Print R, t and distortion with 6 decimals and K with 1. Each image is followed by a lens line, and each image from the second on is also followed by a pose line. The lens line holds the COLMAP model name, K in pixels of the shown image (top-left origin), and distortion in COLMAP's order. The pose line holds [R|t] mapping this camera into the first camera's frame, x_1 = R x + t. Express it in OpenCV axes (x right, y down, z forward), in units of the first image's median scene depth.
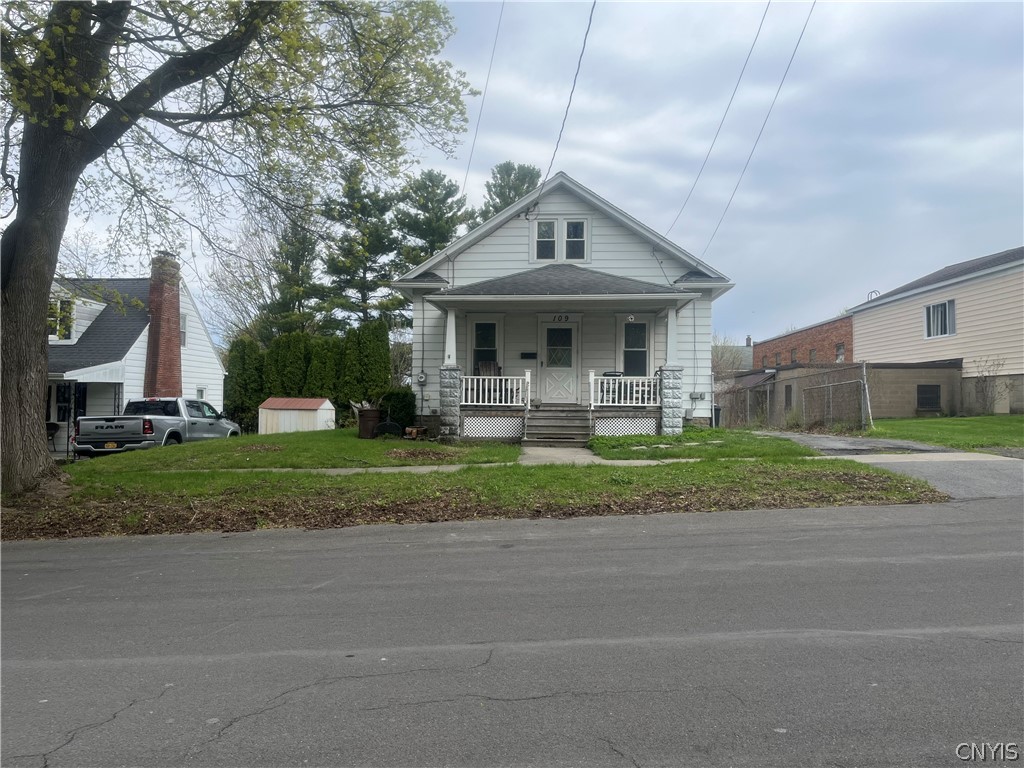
lens RADIAL K [[776.5, 0, 507.0], [0, 776.5, 375.9], [0, 0, 1]] dist [0.064558, -0.098613]
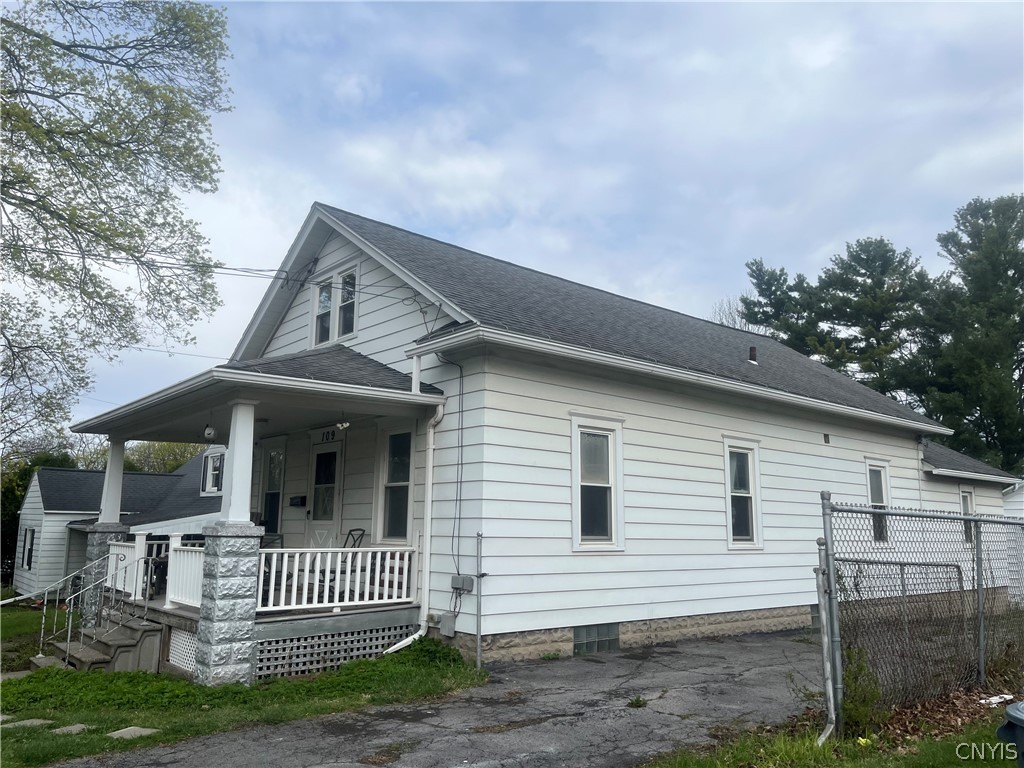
lens RADIAL K [[776.5, 0, 507.0], [0, 776.5, 375.9], [0, 0, 1]] dist [0.064558, -0.098613]
pose [[0.701881, -0.136571, -0.699079, 0.593810], [0.024080, 0.985436, -0.168336, -0.016104], [0.711887, 0.101317, 0.694947, 0.687672]]
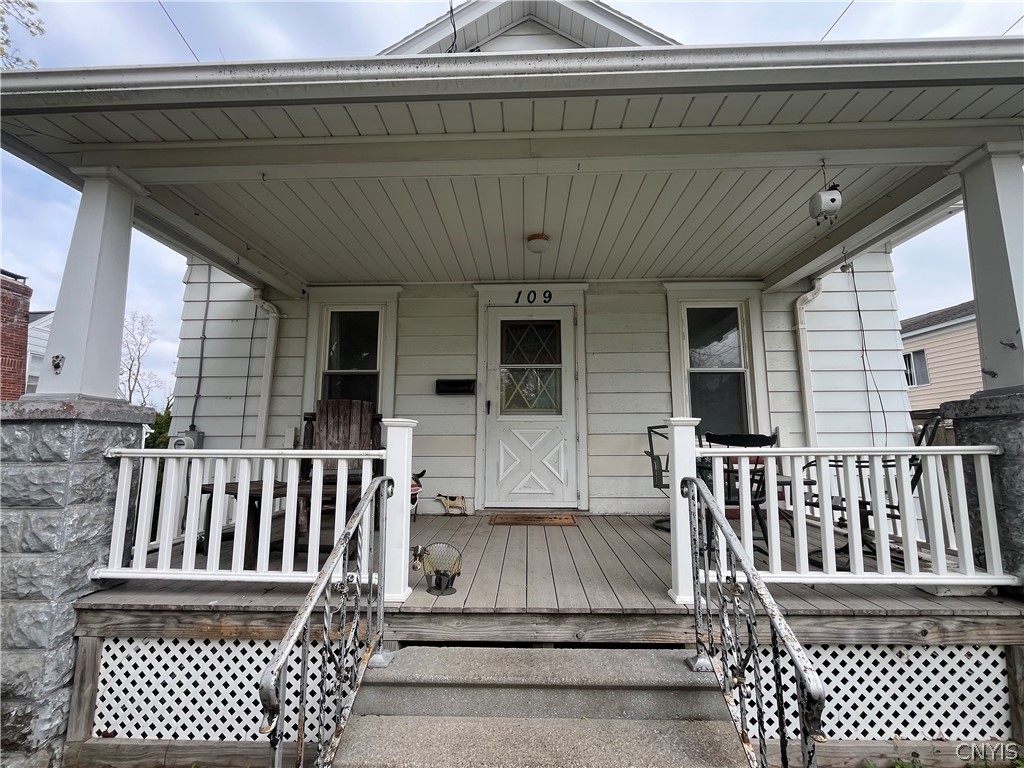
lens RADIAL K [[454.6, 0, 513.6], [0, 454.6, 381.0], [0, 0, 1]] dist [-0.003407, 0.000006]
pose [[0.999218, -0.004151, 0.039324, 0.049414], [0.008202, 0.994604, -0.103424, -0.004327], [-0.038683, 0.103665, 0.993860, 0.772900]]
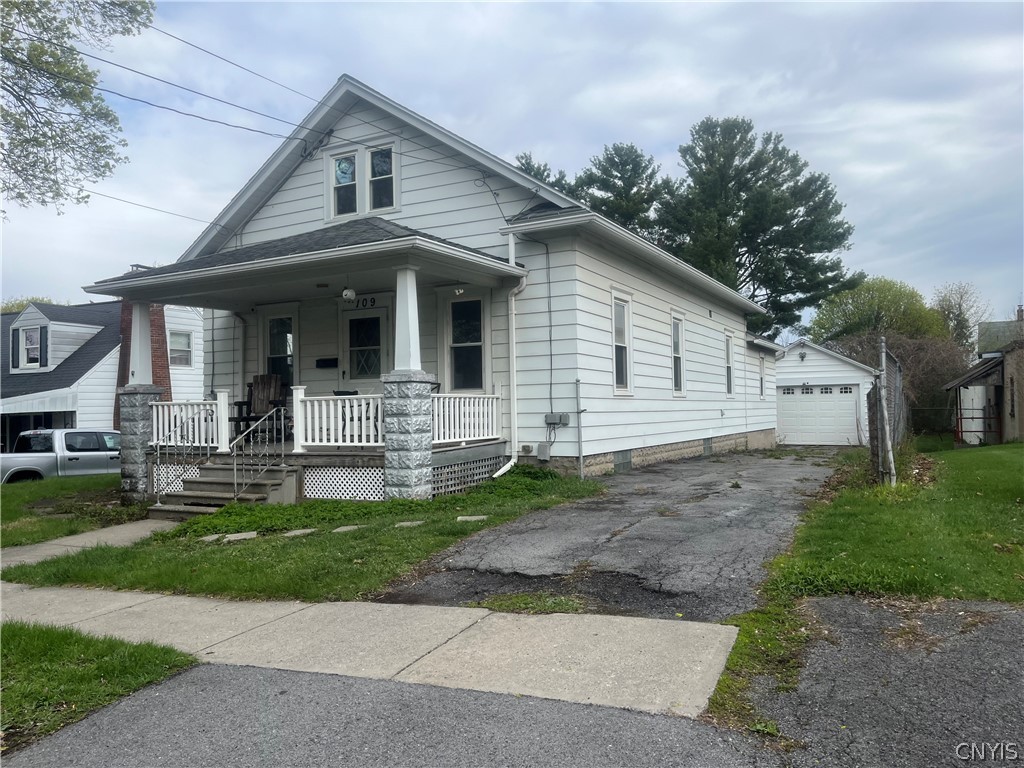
lens RADIAL K [[776.5, 0, 512.0], [0, 776.5, 384.0], [0, 0, 1]] dist [0.040673, -0.080471]
pose [[0.914526, -0.039013, -0.402642, 0.442475], [0.043625, 0.999045, 0.002286, -0.003014], [0.402169, -0.019656, 0.915355, 0.463128]]
